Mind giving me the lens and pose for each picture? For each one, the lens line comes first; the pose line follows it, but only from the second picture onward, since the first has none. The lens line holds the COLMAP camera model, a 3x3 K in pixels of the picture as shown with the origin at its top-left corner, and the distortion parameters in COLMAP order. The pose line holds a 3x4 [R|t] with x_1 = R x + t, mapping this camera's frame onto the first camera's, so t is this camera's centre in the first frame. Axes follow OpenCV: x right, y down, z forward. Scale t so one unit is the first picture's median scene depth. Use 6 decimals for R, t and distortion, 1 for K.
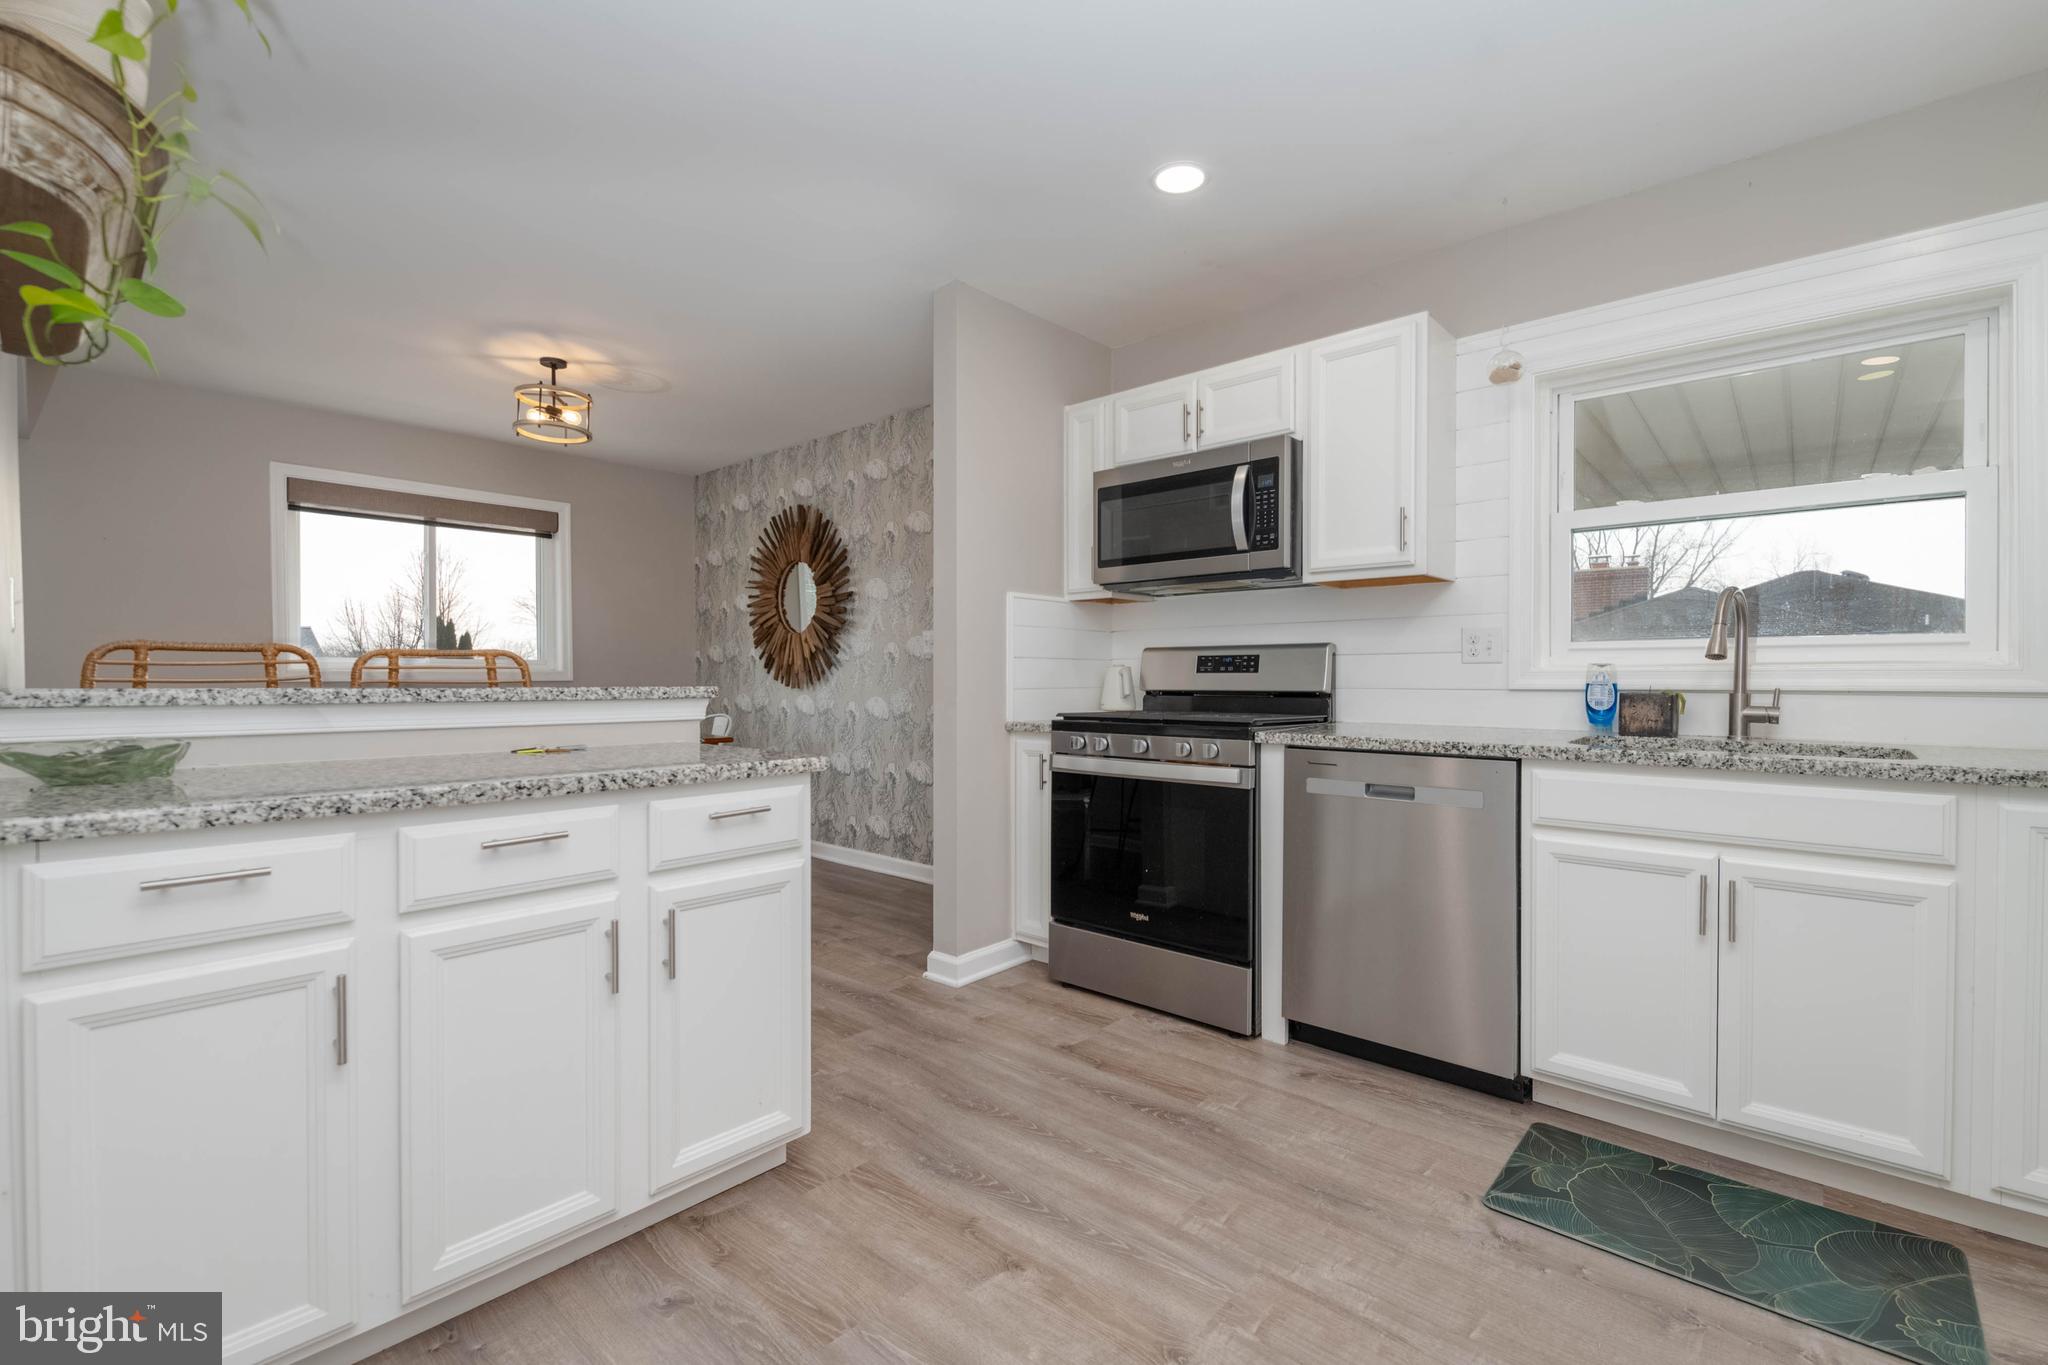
lens RADIAL K [[891.1, 0, 1031.9], [0, 891.1, 679.3], [0, 0, 1]] dist [-0.003007, -0.000421]
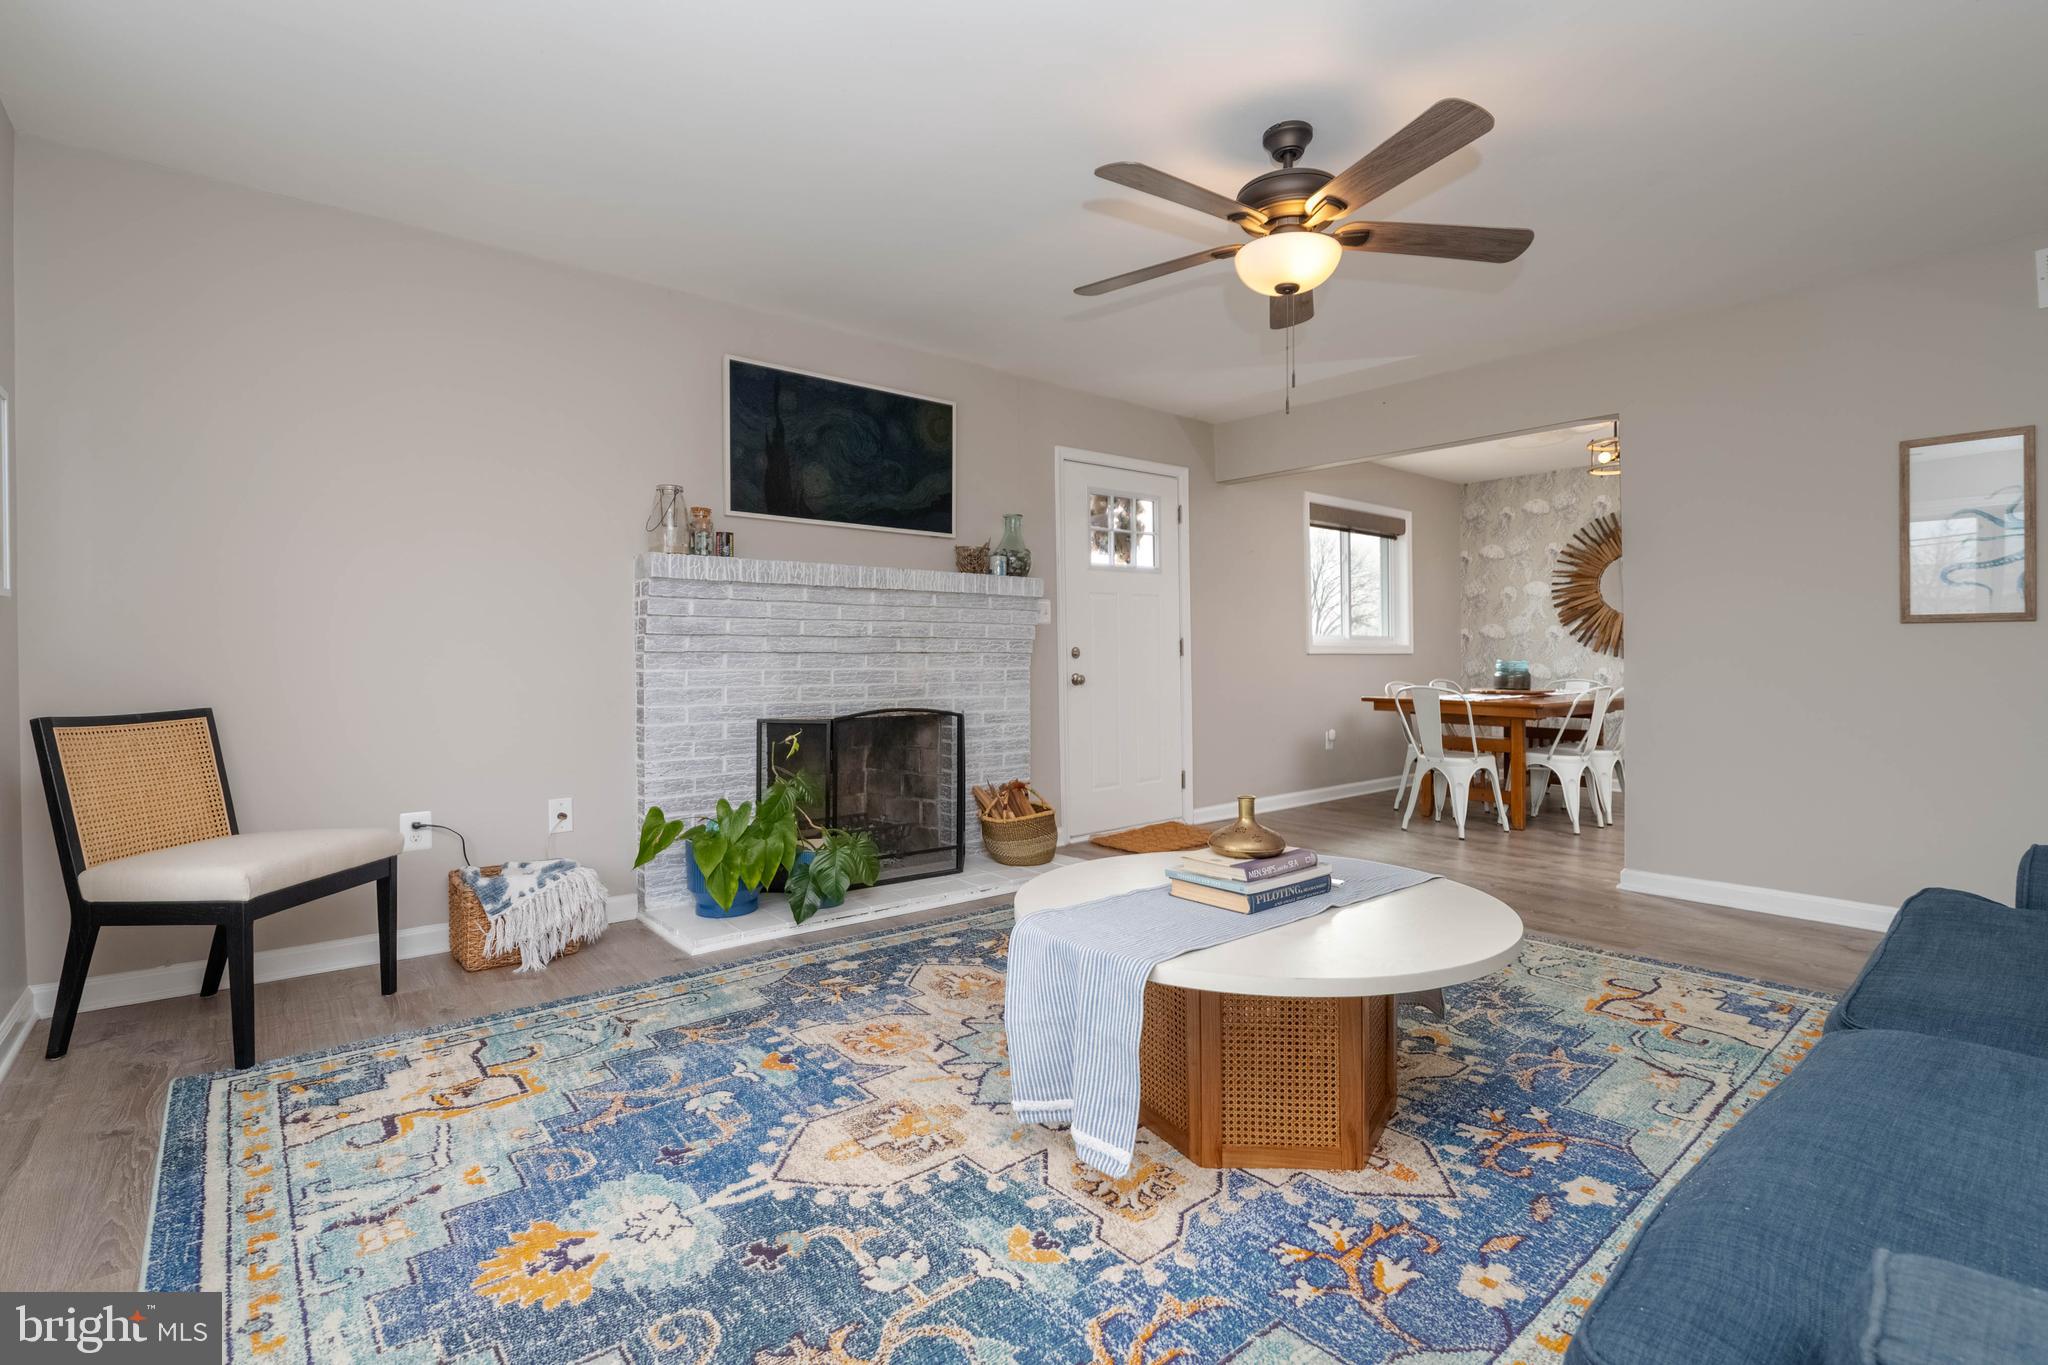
lens RADIAL K [[961.2, 0, 1036.0], [0, 961.2, 663.2], [0, 0, 1]] dist [0.000149, 0.000072]
pose [[0.990967, -0.003912, -0.134045, -1.822363], [0.003690, 0.999991, -0.001905, 0.034183], [0.134052, 0.001393, 0.990973, -0.862868]]
